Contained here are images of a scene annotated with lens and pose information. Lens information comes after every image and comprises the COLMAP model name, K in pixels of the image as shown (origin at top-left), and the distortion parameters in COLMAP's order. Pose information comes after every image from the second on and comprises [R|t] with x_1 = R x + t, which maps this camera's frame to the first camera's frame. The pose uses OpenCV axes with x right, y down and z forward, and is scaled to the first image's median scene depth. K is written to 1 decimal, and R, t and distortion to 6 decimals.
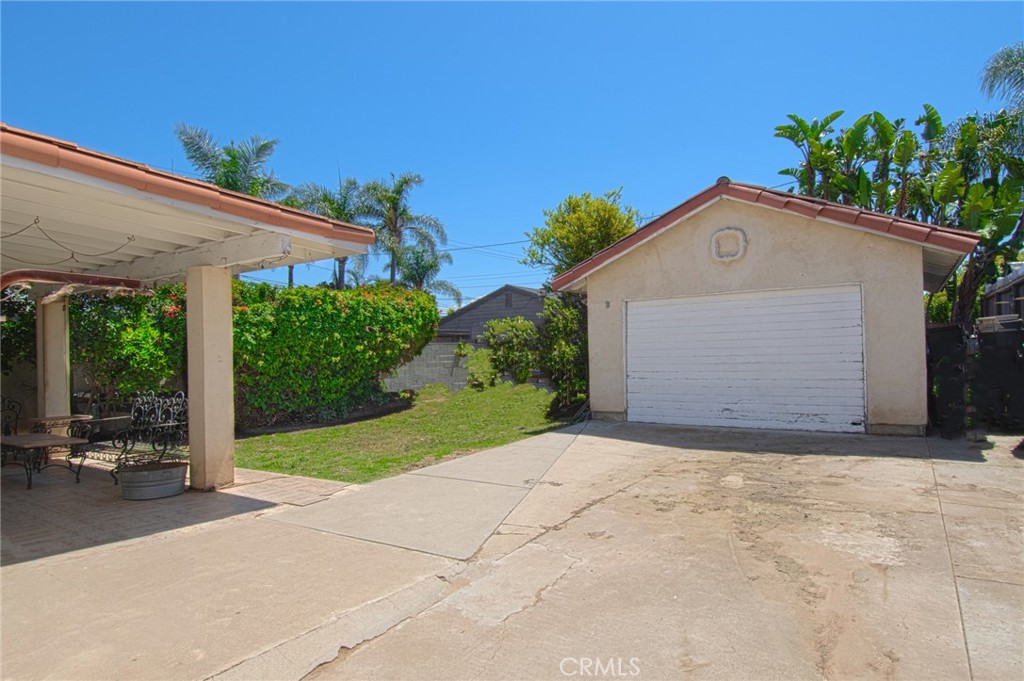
lens RADIAL K [[579.2, 0, 543.3], [0, 579.2, 331.4], [0, 0, 1]] dist [0.030770, -0.019435]
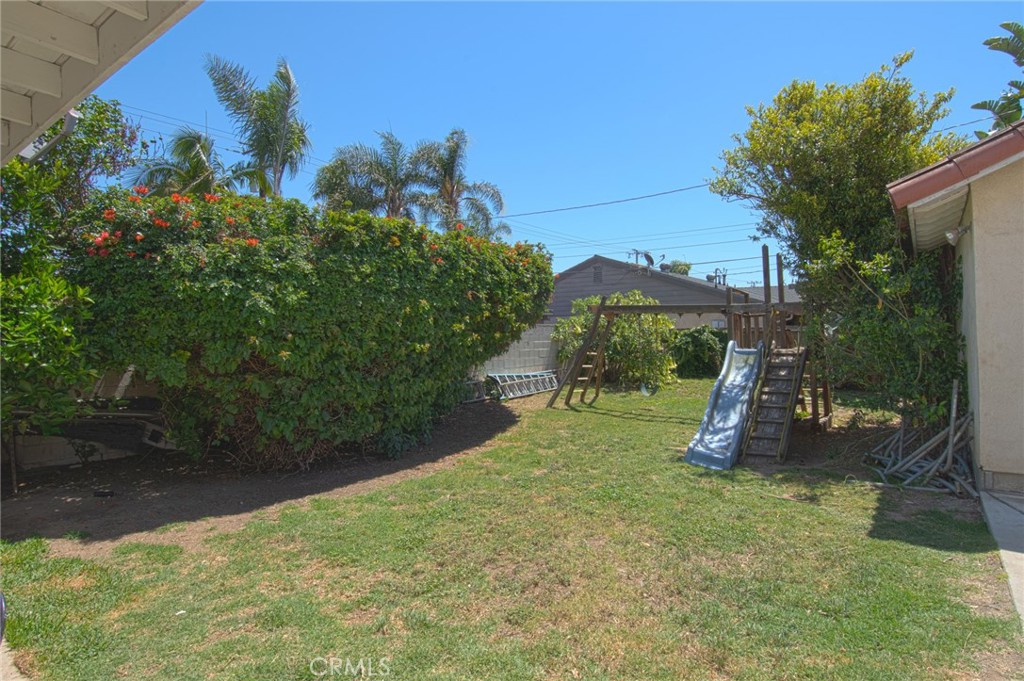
lens RADIAL K [[546.1, 0, 544.1], [0, 546.1, 317.0], [0, 0, 1]] dist [0.026517, -0.029965]
pose [[0.999047, 0.012939, -0.041692, -0.247620], [-0.013006, 0.999914, -0.001351, 0.020769], [0.041671, 0.001892, 0.999130, 0.548490]]
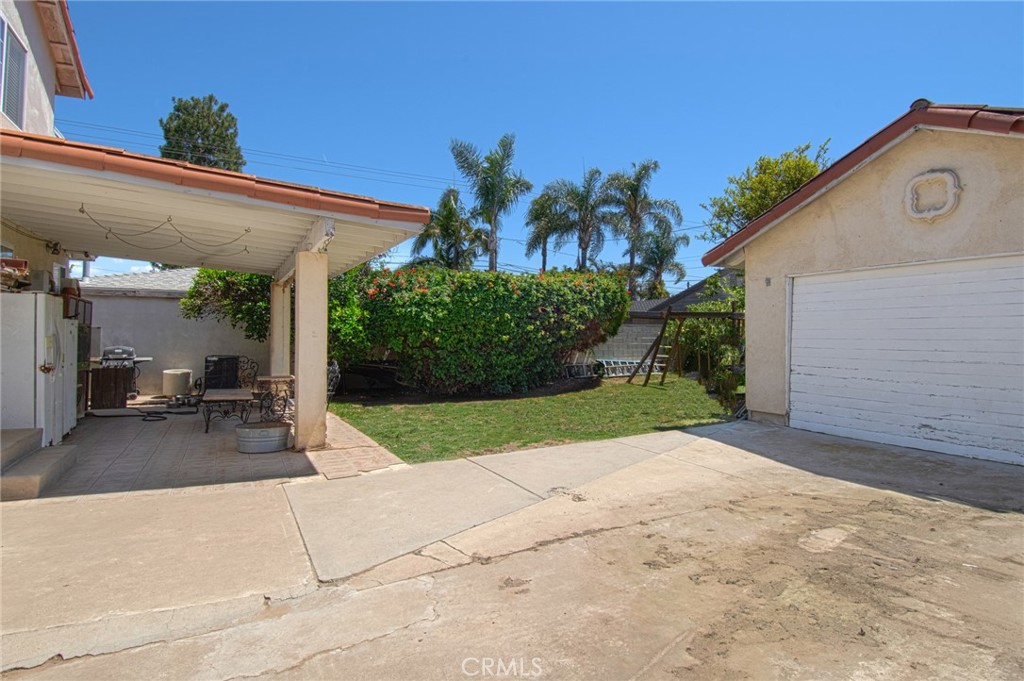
lens RADIAL K [[546.1, 0, 537.3], [0, 546.1, 315.4], [0, 0, 1]] dist [0.026517, -0.029965]
pose [[0.883864, 0.012579, -0.467574, 0.181982], [-0.010906, 0.999921, 0.006284, -0.000144], [0.467616, -0.000455, 0.883932, 0.159196]]
